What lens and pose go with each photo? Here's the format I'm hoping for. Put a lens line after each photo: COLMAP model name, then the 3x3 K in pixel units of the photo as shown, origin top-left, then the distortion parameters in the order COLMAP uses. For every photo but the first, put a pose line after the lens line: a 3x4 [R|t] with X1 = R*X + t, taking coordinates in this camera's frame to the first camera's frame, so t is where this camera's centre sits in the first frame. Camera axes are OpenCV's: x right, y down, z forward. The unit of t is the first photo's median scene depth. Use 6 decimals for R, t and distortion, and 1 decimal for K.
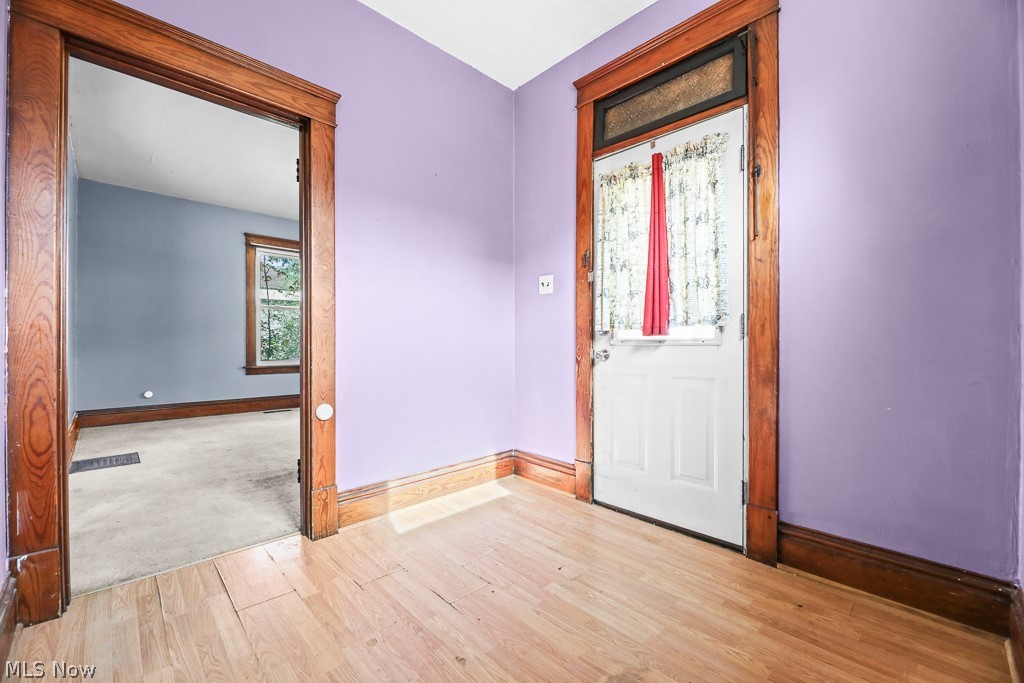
lens RADIAL K [[419.3, 0, 512.0], [0, 419.3, 341.5], [0, 0, 1]] dist [-0.001670, -0.000237]
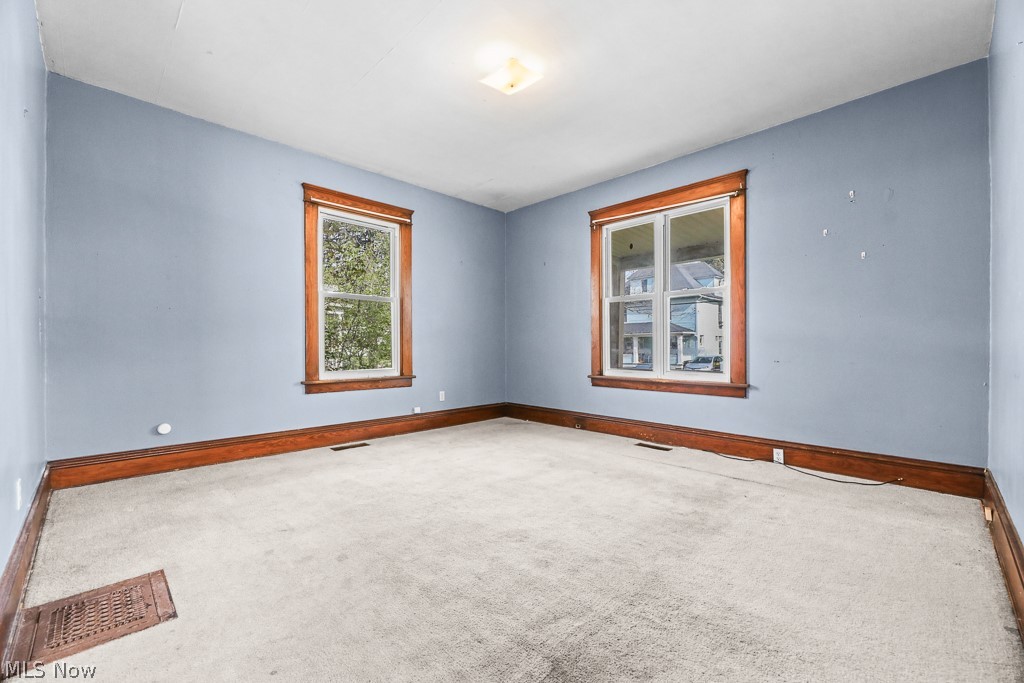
lens RADIAL K [[421.1, 0, 508.0], [0, 421.1, 343.5], [0, 0, 1]] dist [0.000157, -0.000025]
pose [[0.999968, -0.003130, 0.007361, -0.331005], [0.003121, 0.999994, 0.001151, -0.001116], [-0.007364, -0.001128, 0.999972, 0.337128]]
